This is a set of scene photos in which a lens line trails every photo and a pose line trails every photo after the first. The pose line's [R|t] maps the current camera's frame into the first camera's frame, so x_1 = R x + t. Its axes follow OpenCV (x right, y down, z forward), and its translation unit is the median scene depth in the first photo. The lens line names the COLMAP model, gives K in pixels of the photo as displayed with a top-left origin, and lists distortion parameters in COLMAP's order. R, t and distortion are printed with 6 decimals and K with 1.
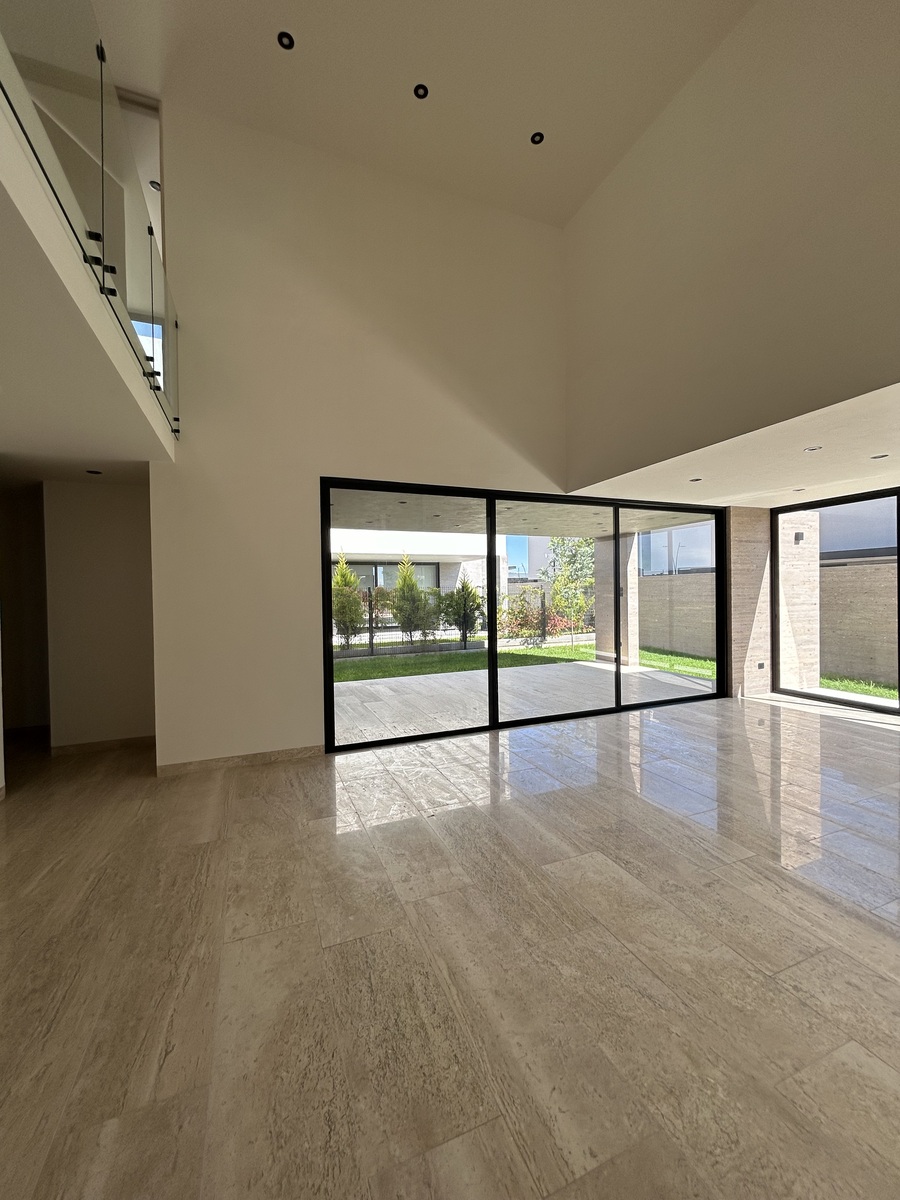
lens RADIAL K [[481.3, 0, 450.5], [0, 481.3, 598.0], [0, 0, 1]] dist [-0.002831, 0.000261]
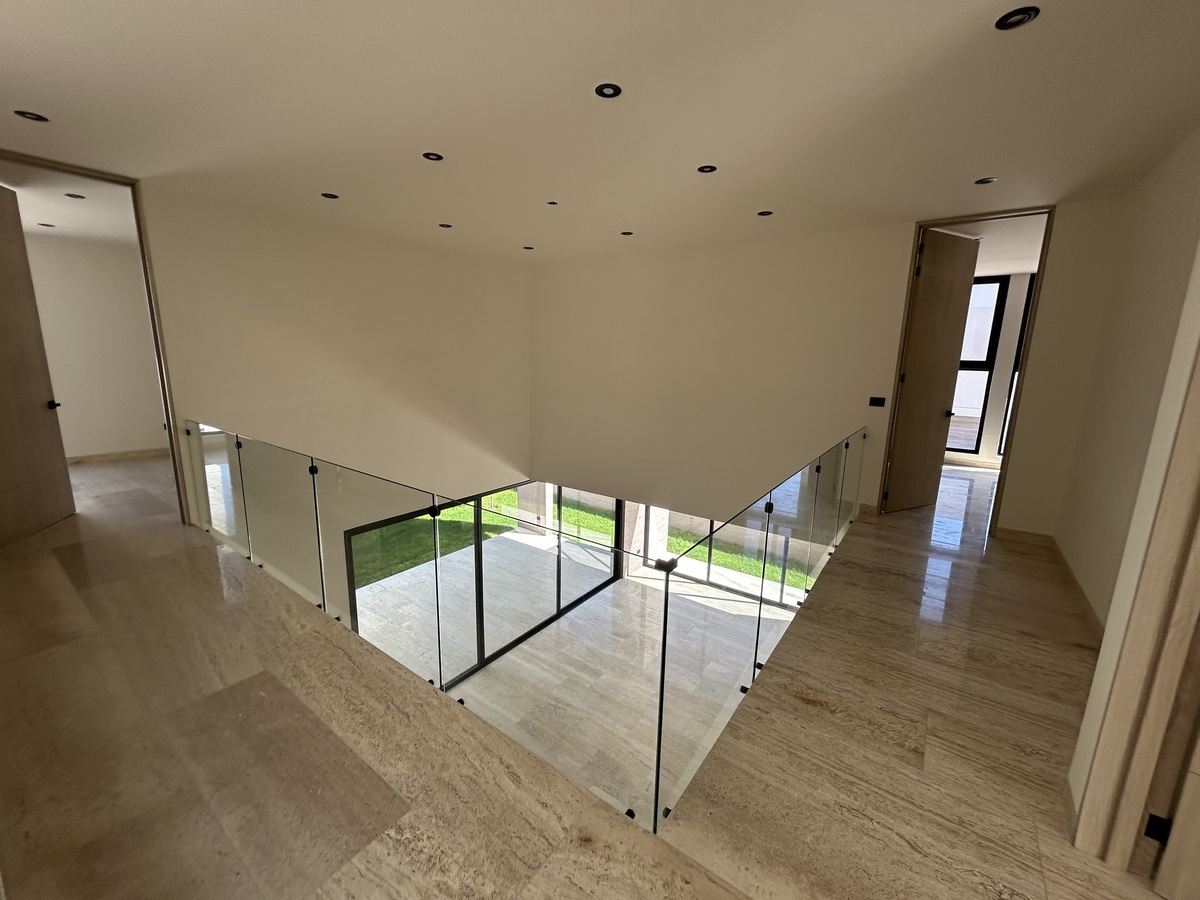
lens RADIAL K [[481.3, 0, 597.1], [0, 481.3, 450.0], [0, 0, 1]] dist [-0.002831, 0.000261]
pose [[0.850838, -0.068659, 0.520922, -0.225931], [-0.027995, 0.984094, 0.175431, -0.433181], [-0.524681, -0.163846, 0.835383, -0.137741]]
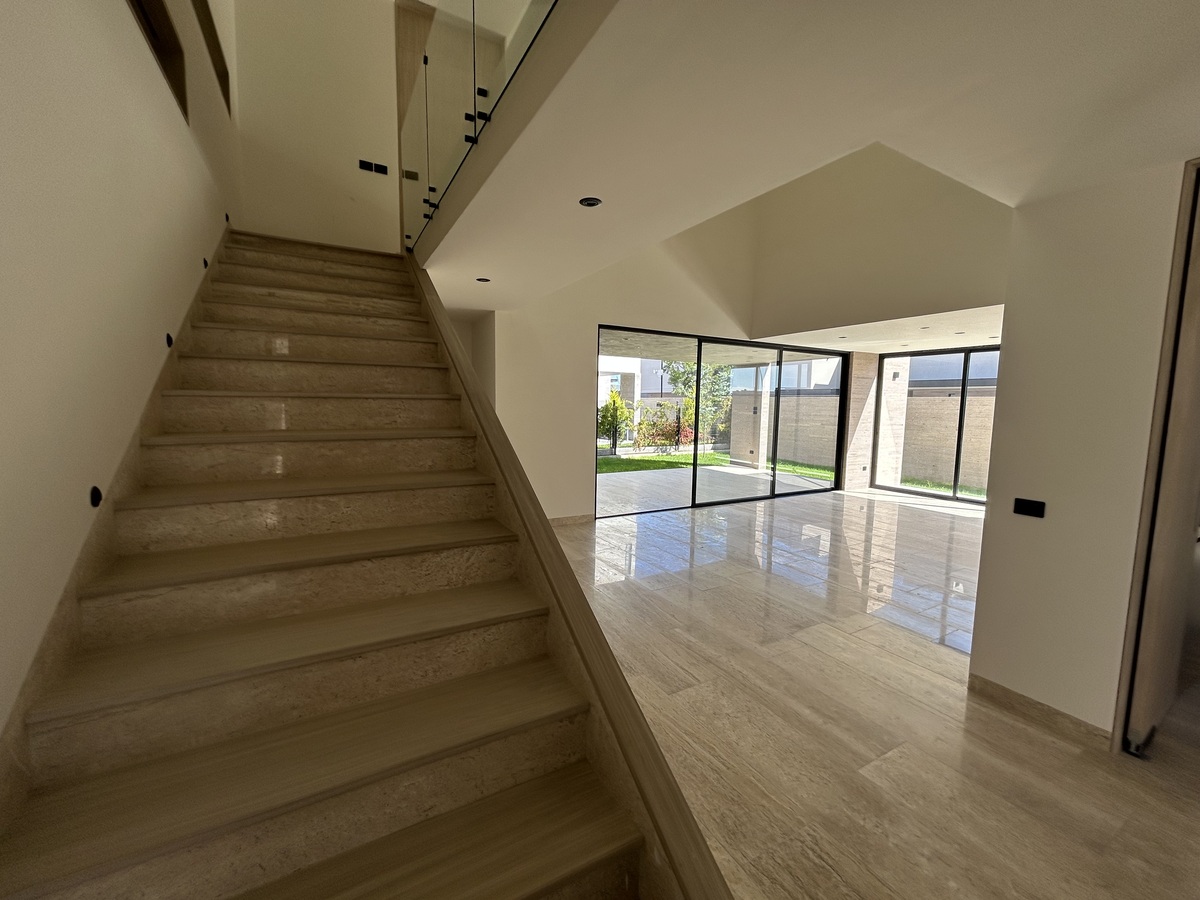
lens RADIAL K [[481.3, 0, 601.7], [0, 481.3, 448.0], [0, 0, 1]] dist [-0.002831, 0.000261]
pose [[0.990909, 0.021604, 0.132789, -0.290123], [-0.032451, 0.996261, 0.080071, -0.004089], [-0.130563, -0.083652, 0.987905, -0.266132]]
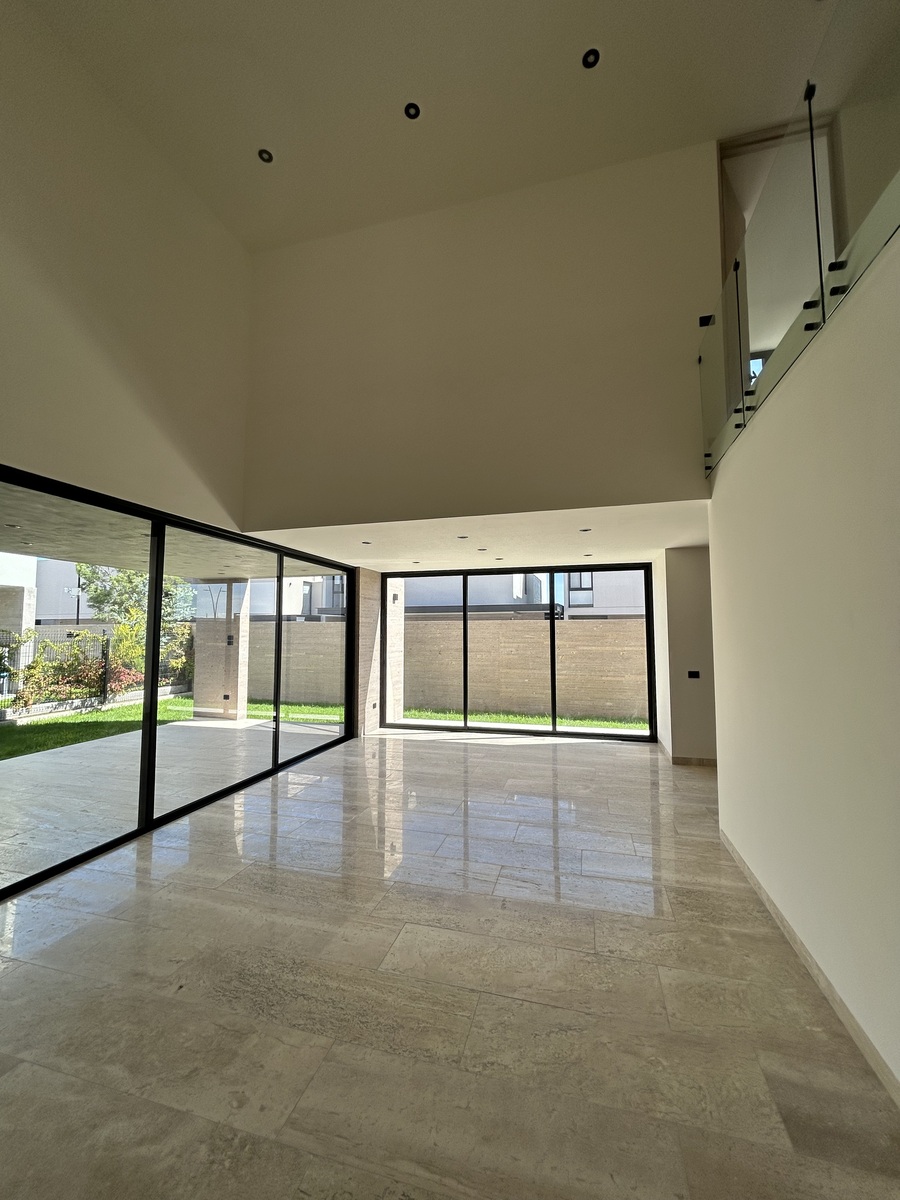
lens RADIAL K [[481.3, 0, 450.8], [0, 481.3, 598.6], [0, 0, 1]] dist [-0.002831, 0.000261]
pose [[0.612636, 0.071312, 0.787141, -0.176503], [0.001540, 0.995812, -0.091415, -0.010361], [-0.790364, 0.057216, 0.609960, 0.128476]]
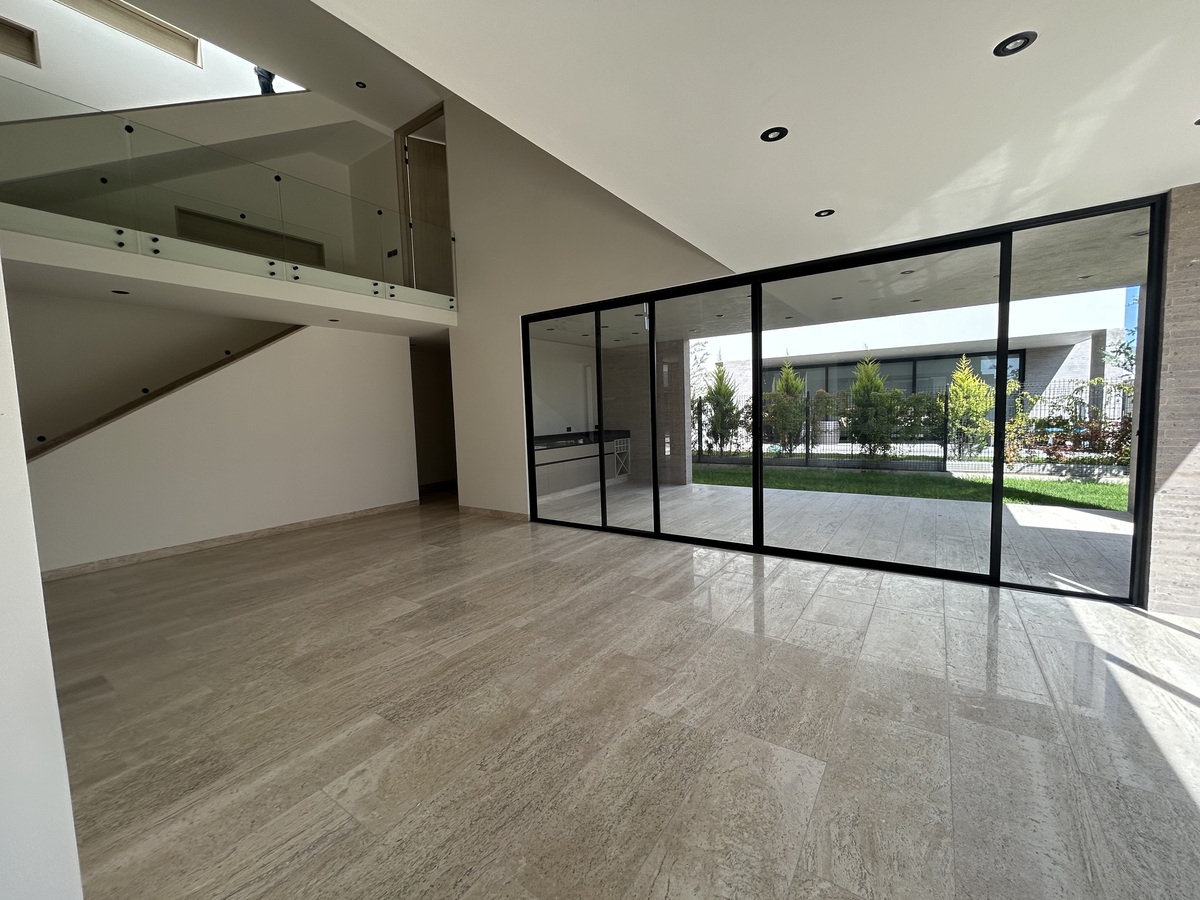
lens RADIAL K [[481.3, 0, 600.7], [0, 481.3, 451.9], [0, 0, 1]] dist [-0.002831, 0.000261]
pose [[0.543907, 0.070363, -0.836190, 0.657242], [0.014090, 0.995572, 0.092939, 0.001020], [0.839027, -0.062332, 0.540508, 0.295725]]
